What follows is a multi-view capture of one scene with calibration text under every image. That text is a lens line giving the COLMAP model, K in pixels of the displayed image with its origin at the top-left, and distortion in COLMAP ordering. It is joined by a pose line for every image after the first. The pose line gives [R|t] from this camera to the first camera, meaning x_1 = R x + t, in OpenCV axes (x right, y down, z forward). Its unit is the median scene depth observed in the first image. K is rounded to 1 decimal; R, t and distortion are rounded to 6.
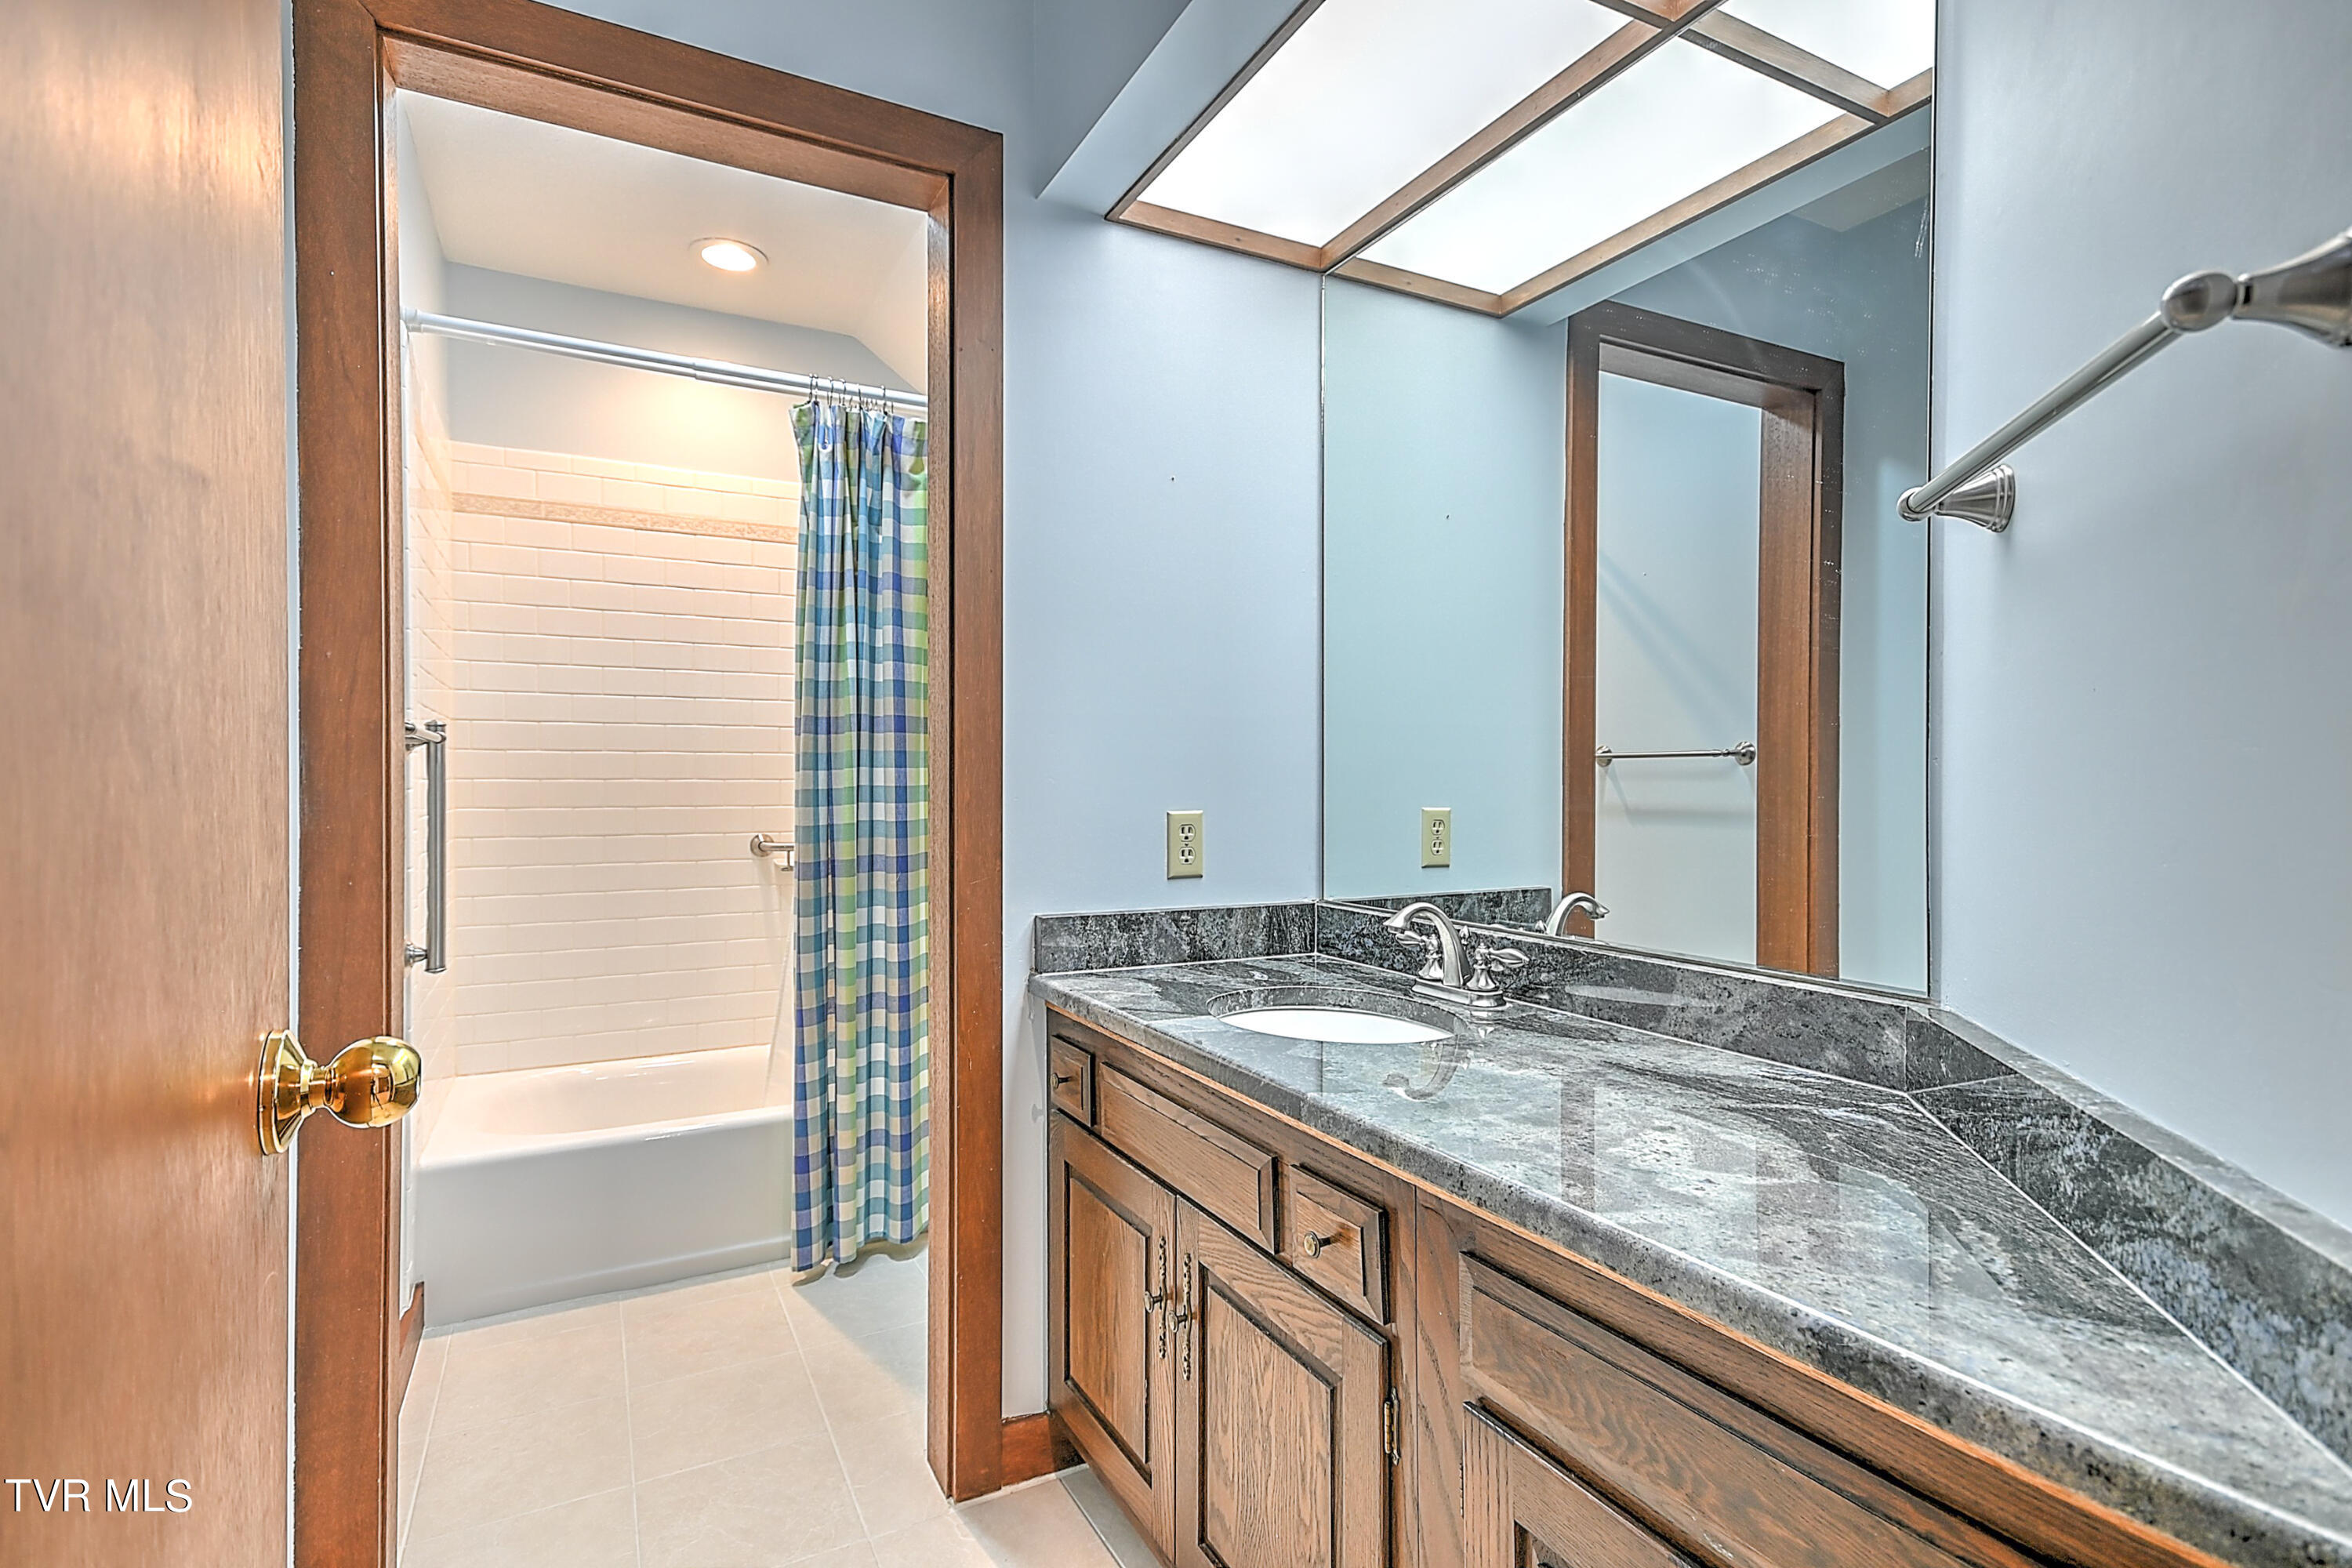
lens RADIAL K [[1142.4, 0, 1176.7], [0, 1142.4, 785.6], [0, 0, 1]] dist [0.012553, 0.000160]
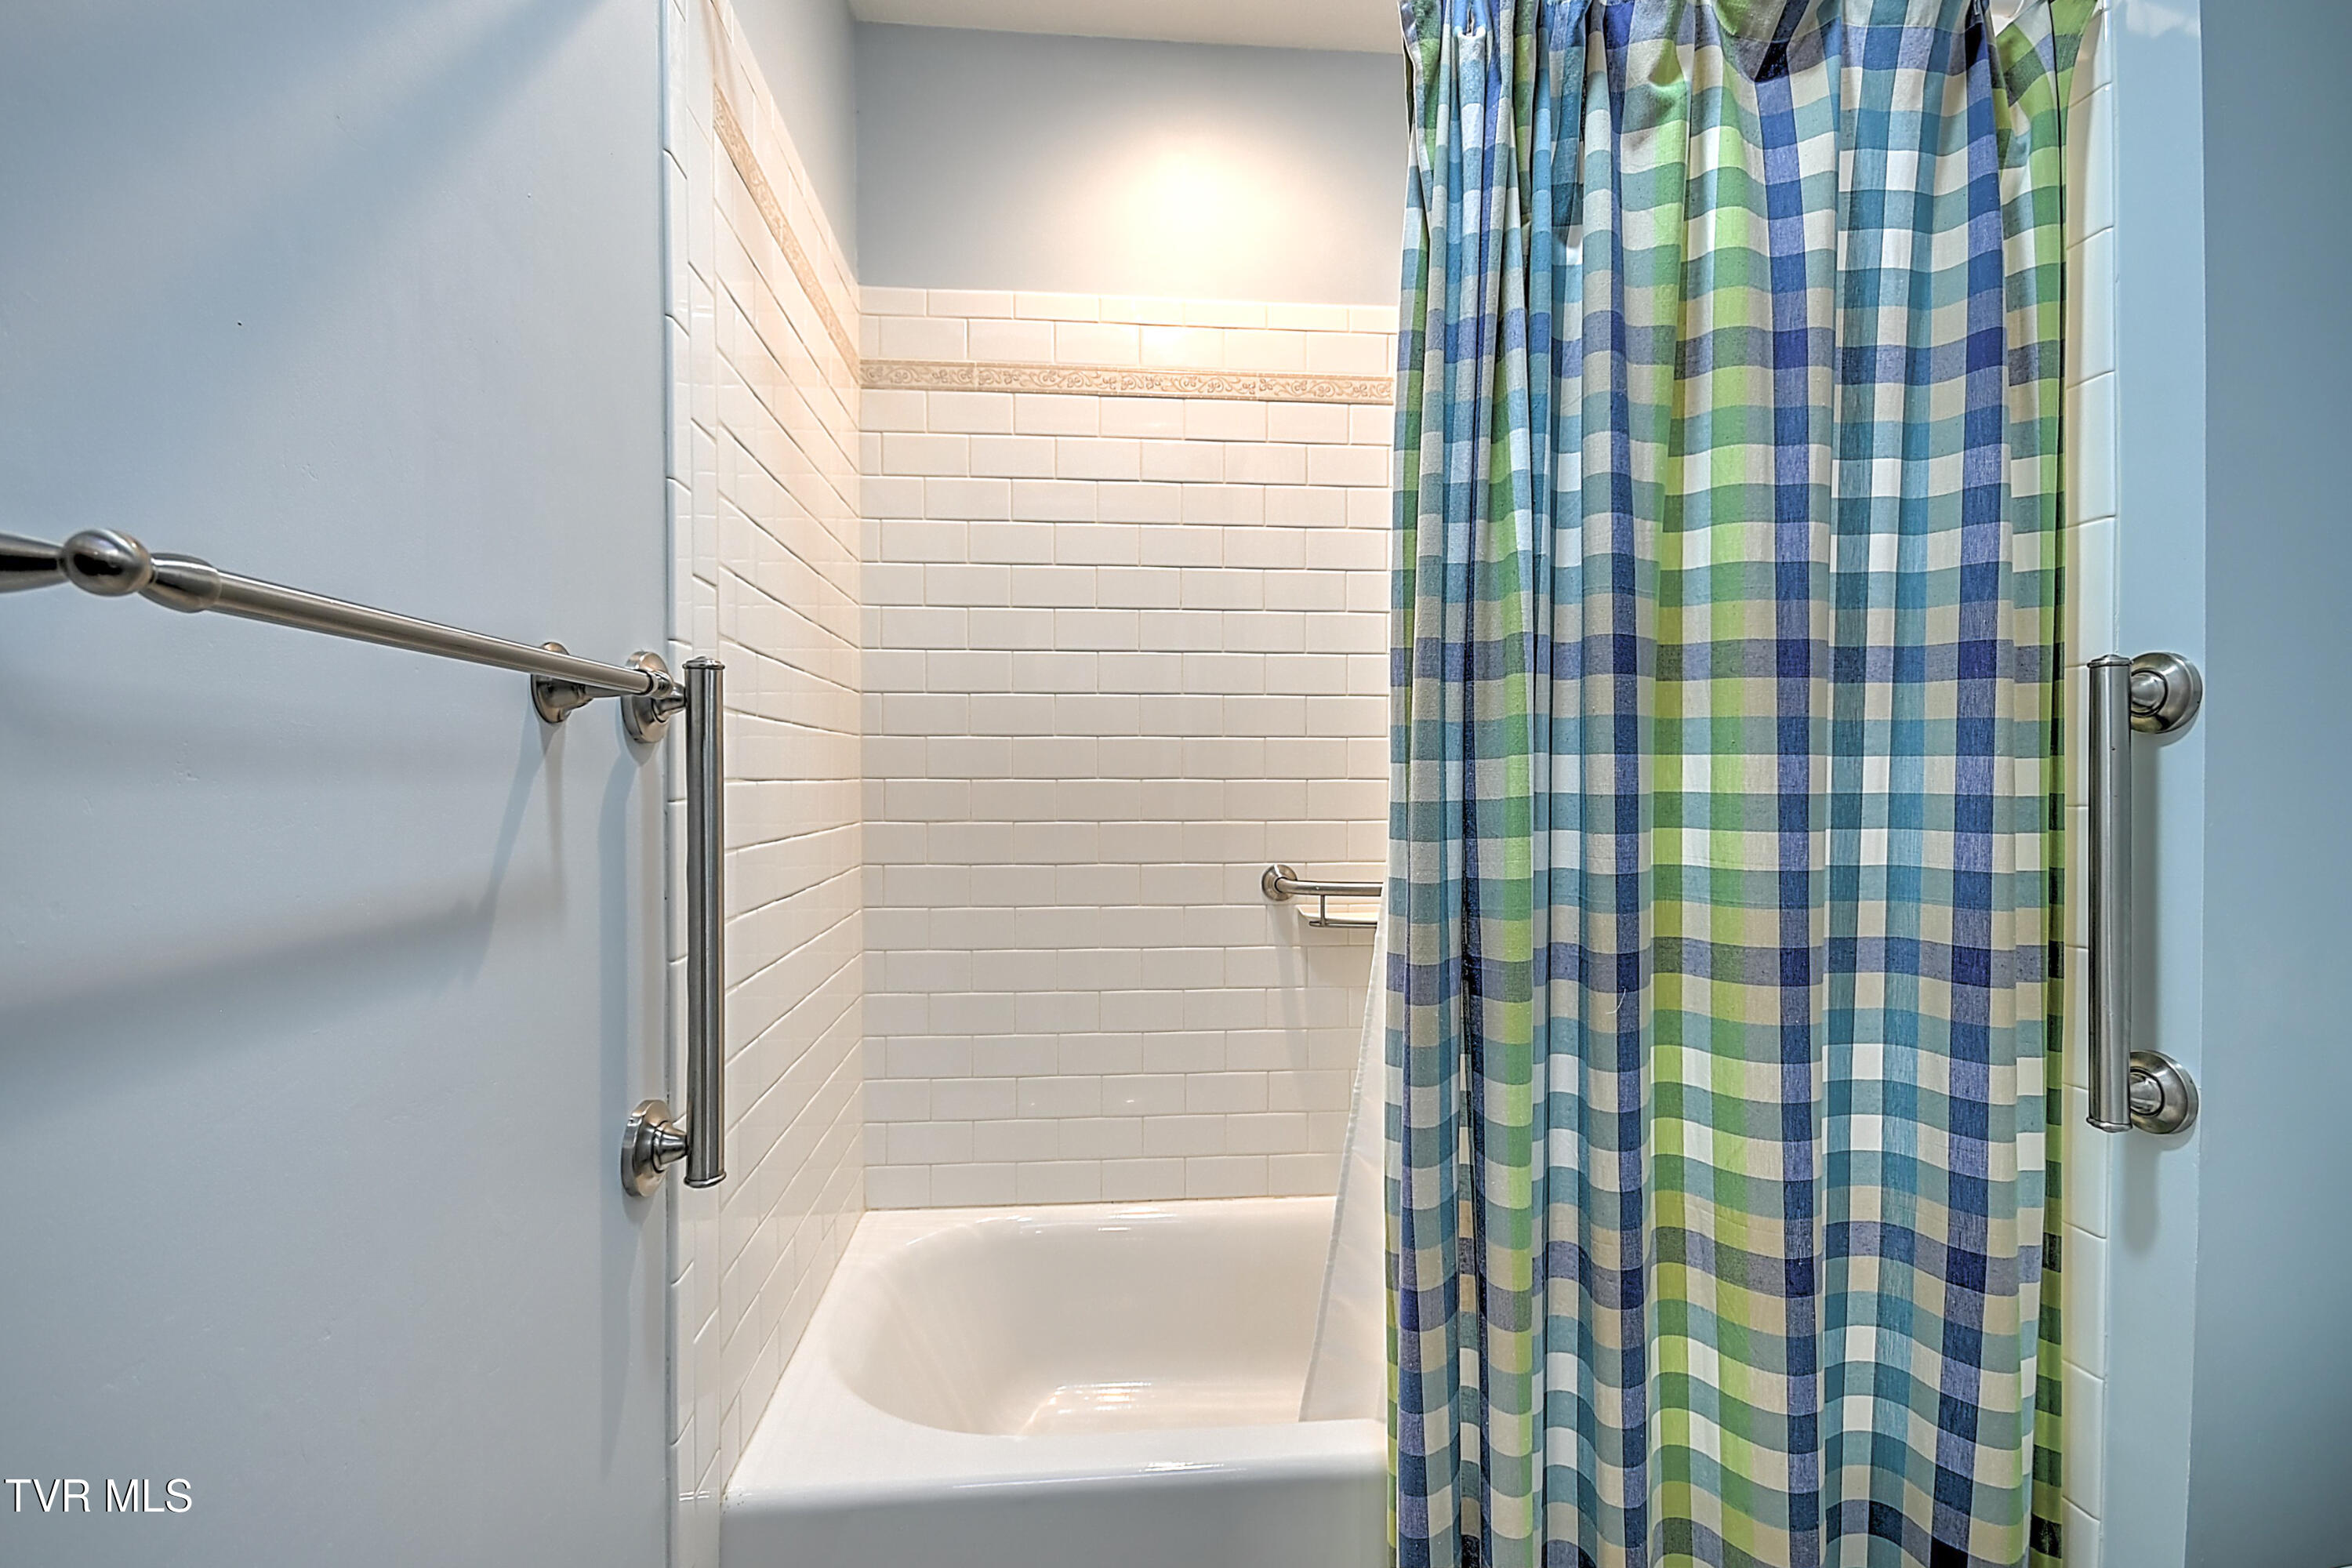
lens RADIAL K [[1071.0, 0, 1172.8], [0, 1071.0, 784.7], [0, 0, 1]] dist [0.020513, -0.009786]
pose [[0.925243, 0.003429, -0.379360, -0.250763], [-0.002505, 0.999993, 0.002929, -0.004733], [0.379368, -0.001760, 0.925244, 0.560688]]
